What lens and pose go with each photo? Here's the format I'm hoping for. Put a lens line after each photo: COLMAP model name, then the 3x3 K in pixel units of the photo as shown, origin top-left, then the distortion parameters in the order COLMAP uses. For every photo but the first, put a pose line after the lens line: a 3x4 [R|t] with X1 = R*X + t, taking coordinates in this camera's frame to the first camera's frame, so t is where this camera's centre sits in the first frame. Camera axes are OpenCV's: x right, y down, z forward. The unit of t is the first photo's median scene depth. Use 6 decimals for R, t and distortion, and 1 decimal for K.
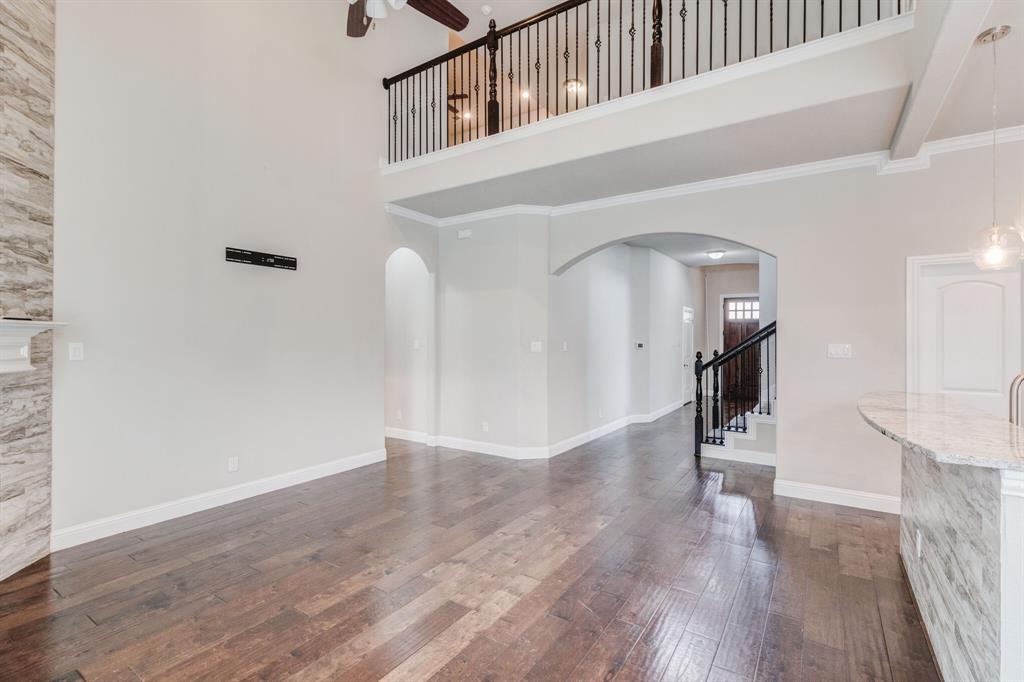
lens RADIAL K [[471.5, 0, 511.6], [0, 471.5, 335.3], [0, 0, 1]] dist [0.001060, 0.001379]
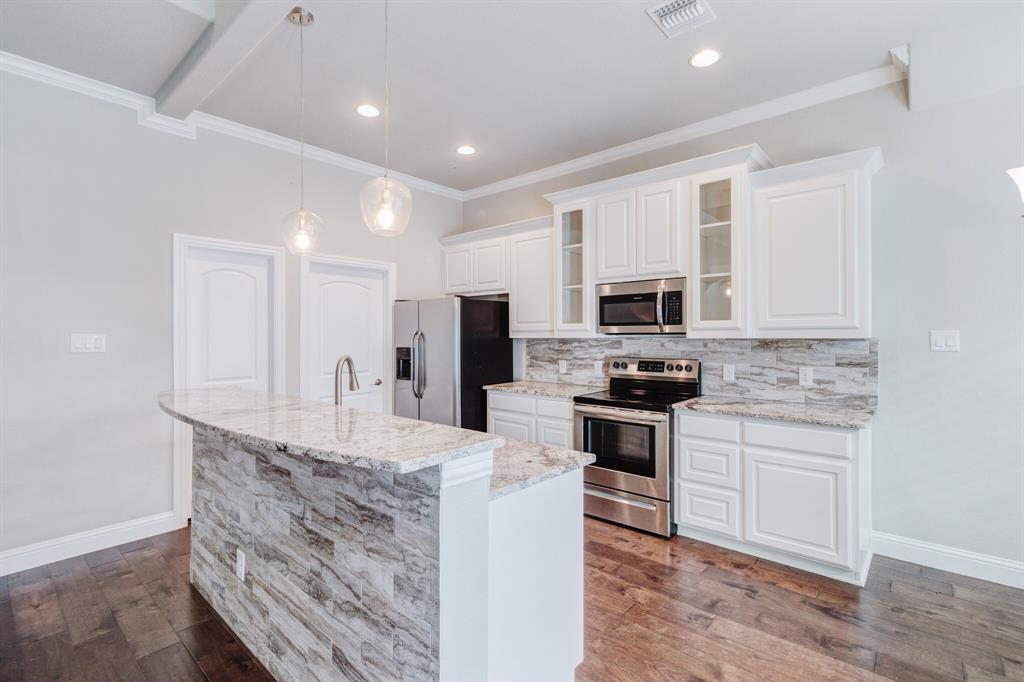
lens RADIAL K [[471.5, 0, 508.0], [0, 471.5, 334.3], [0, 0, 1]] dist [0.001060, 0.001379]
pose [[0.135888, -0.005528, 0.990709, 0.070154], [-0.004104, 0.999973, 0.006143, 0.014745], [-0.990716, -0.004901, 0.135861, 0.316829]]
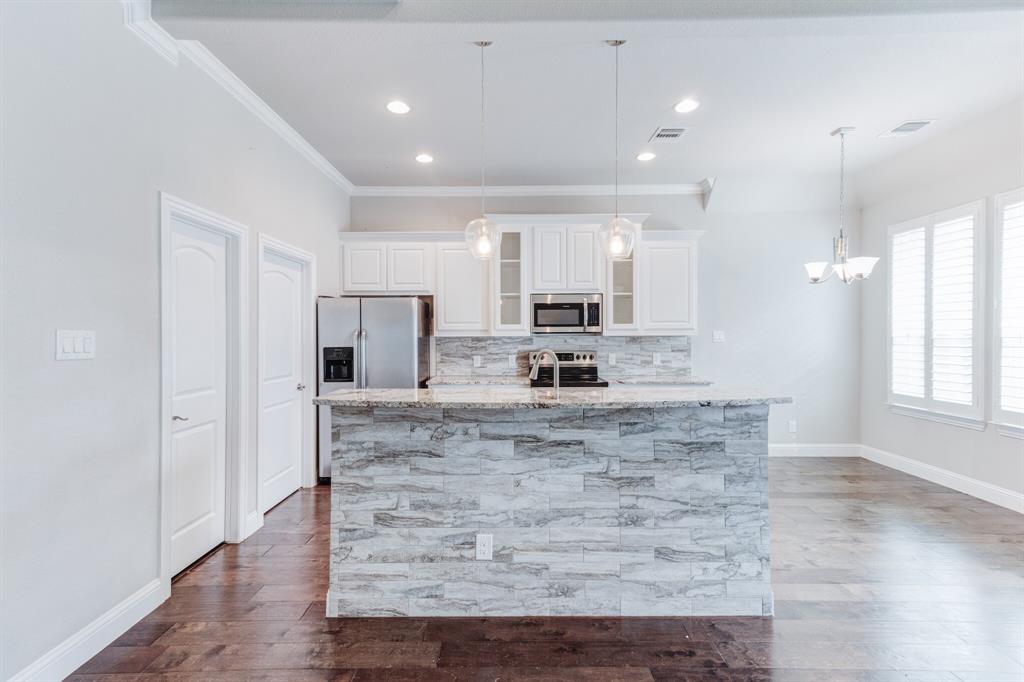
lens RADIAL K [[471.5, 0, 508.1], [0, 471.5, 334.5], [0, 0, 1]] dist [0.001060, 0.001379]
pose [[-0.547845, -0.003558, 0.836573, 0.065357], [-0.005516, 0.999985, 0.000641, 0.024574], [-0.836562, -0.004264, -0.547856, 1.120395]]
